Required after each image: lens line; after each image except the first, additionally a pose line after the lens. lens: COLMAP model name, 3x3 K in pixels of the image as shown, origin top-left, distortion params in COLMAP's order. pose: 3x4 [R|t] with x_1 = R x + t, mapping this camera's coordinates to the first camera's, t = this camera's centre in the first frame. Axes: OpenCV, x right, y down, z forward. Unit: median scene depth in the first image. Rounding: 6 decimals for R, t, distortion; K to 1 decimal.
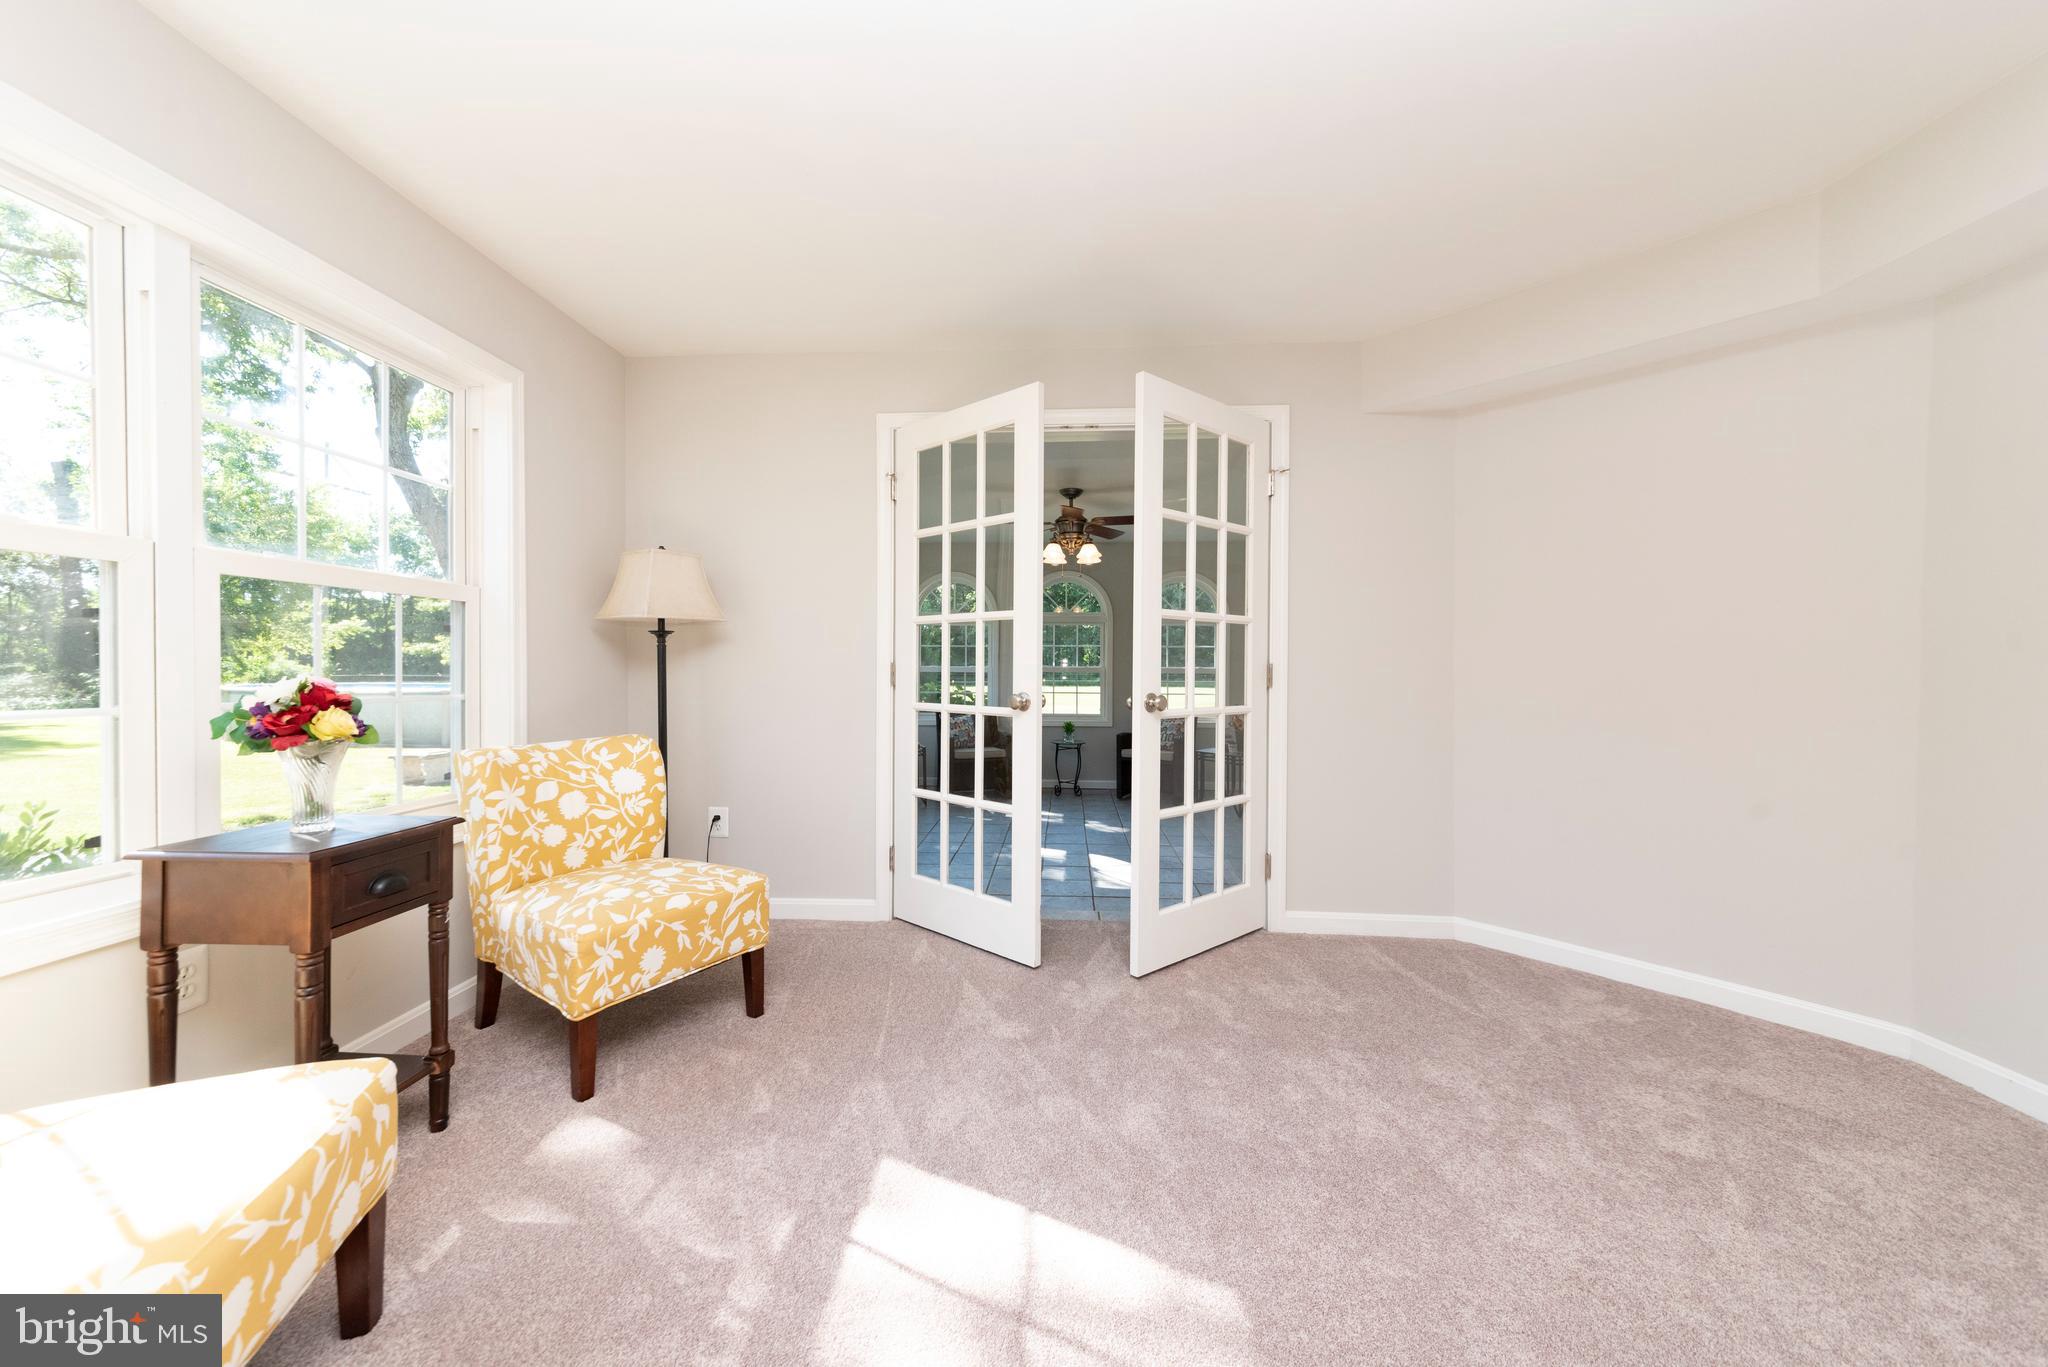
lens RADIAL K [[719.1, 0, 1024.0], [0, 719.1, 683.5], [0, 0, 1]] dist [0.001180, 0.000195]
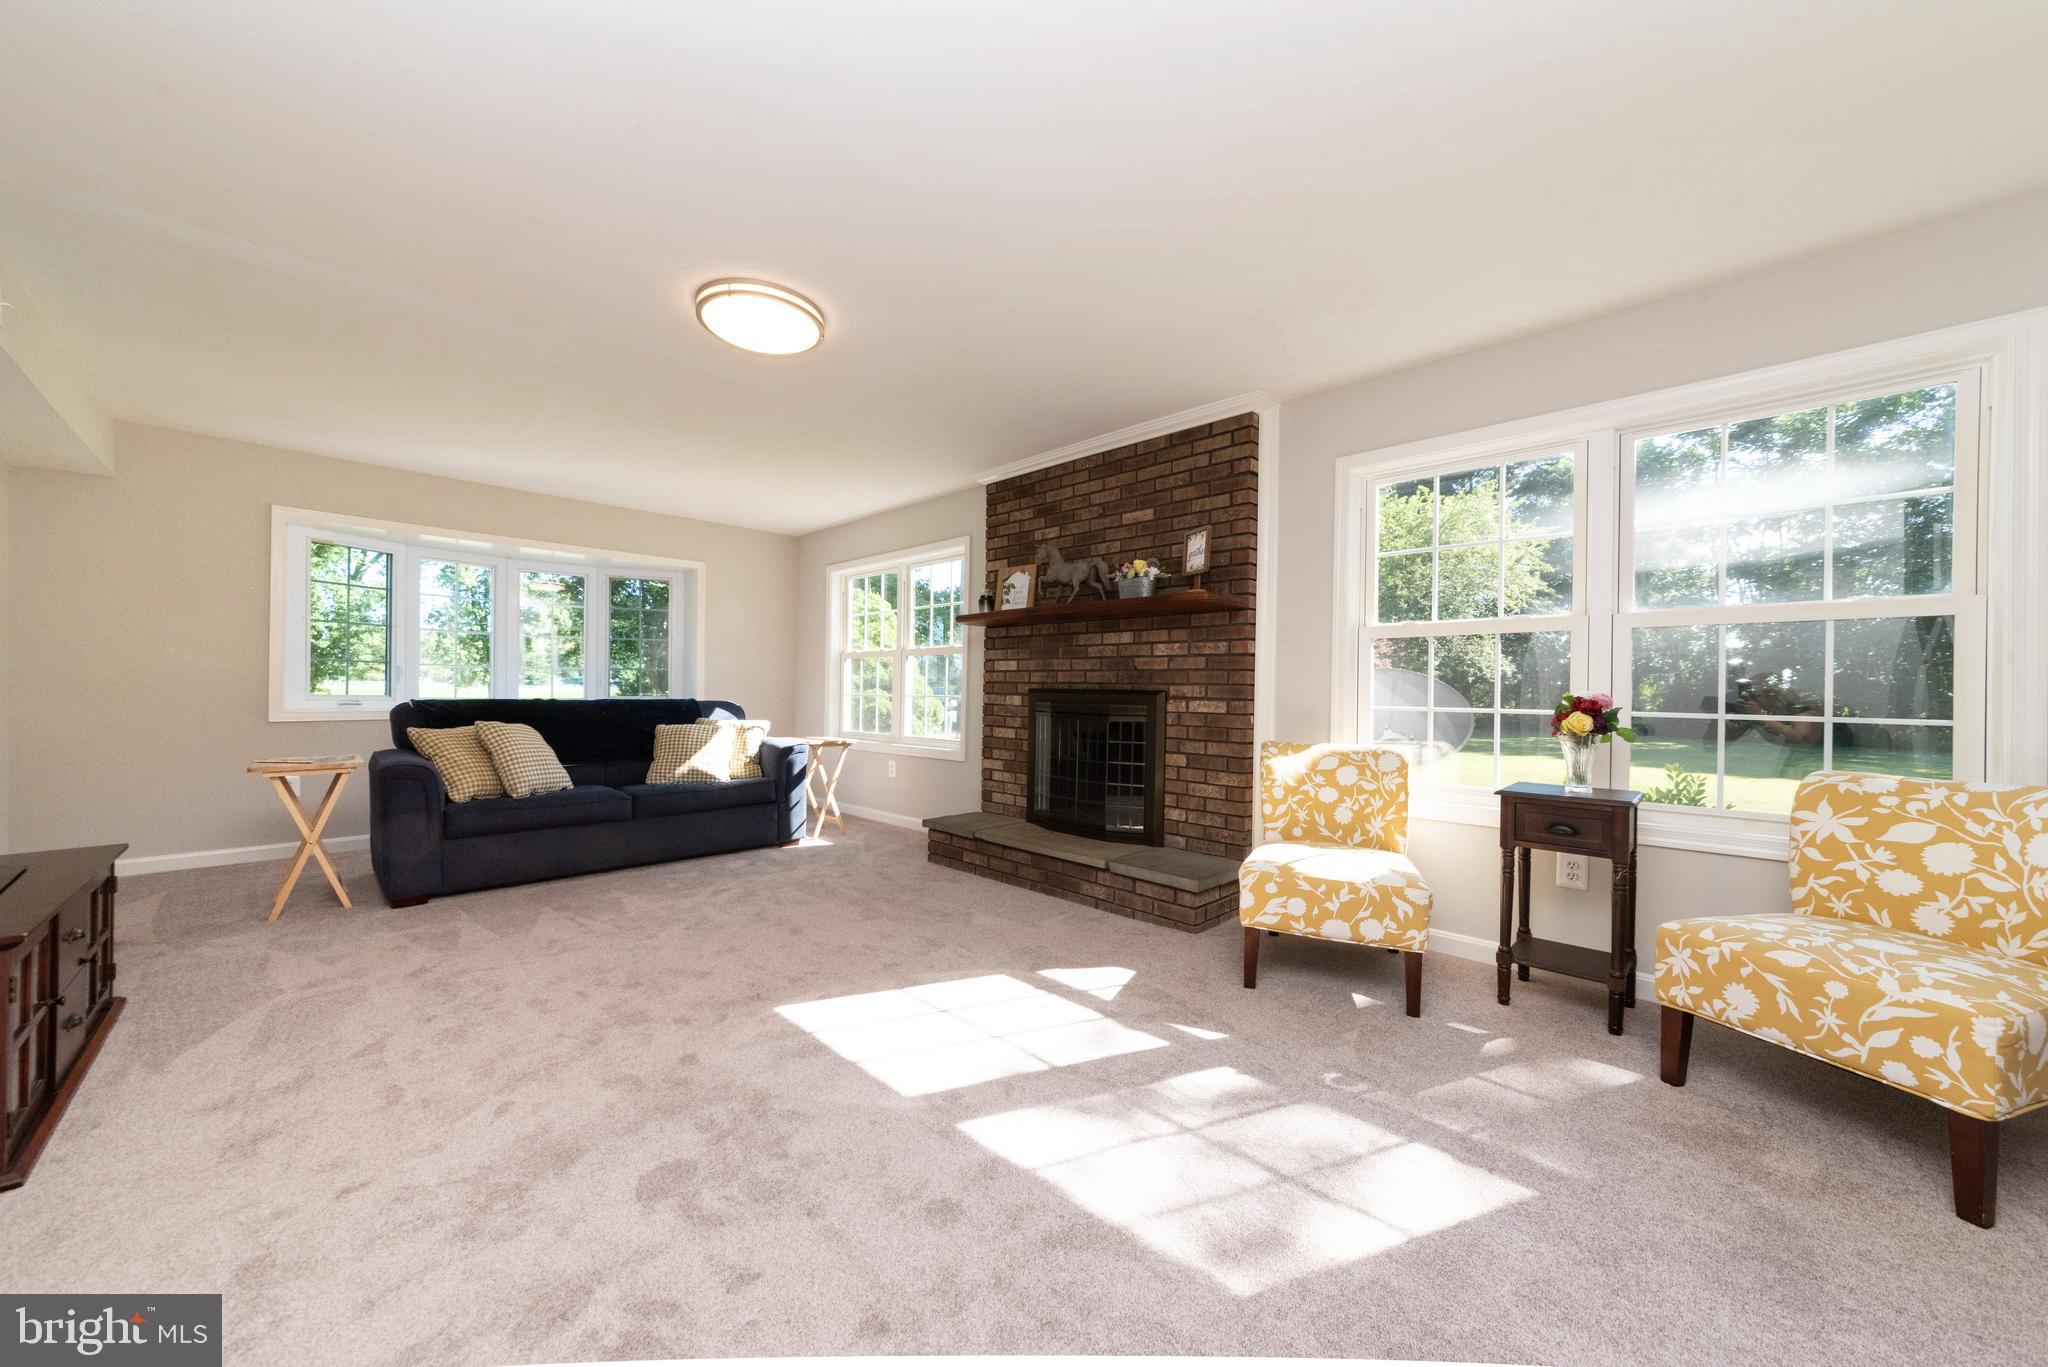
lens RADIAL K [[719.1, 0, 1024.0], [0, 719.1, 683.5], [0, 0, 1]] dist [0.001180, 0.000195]
pose [[-0.661709, -0.020940, -0.749468, 0.686823], [-0.028804, 0.999582, -0.002497, 0.005185], [0.749207, 0.019936, -0.662035, 0.782593]]
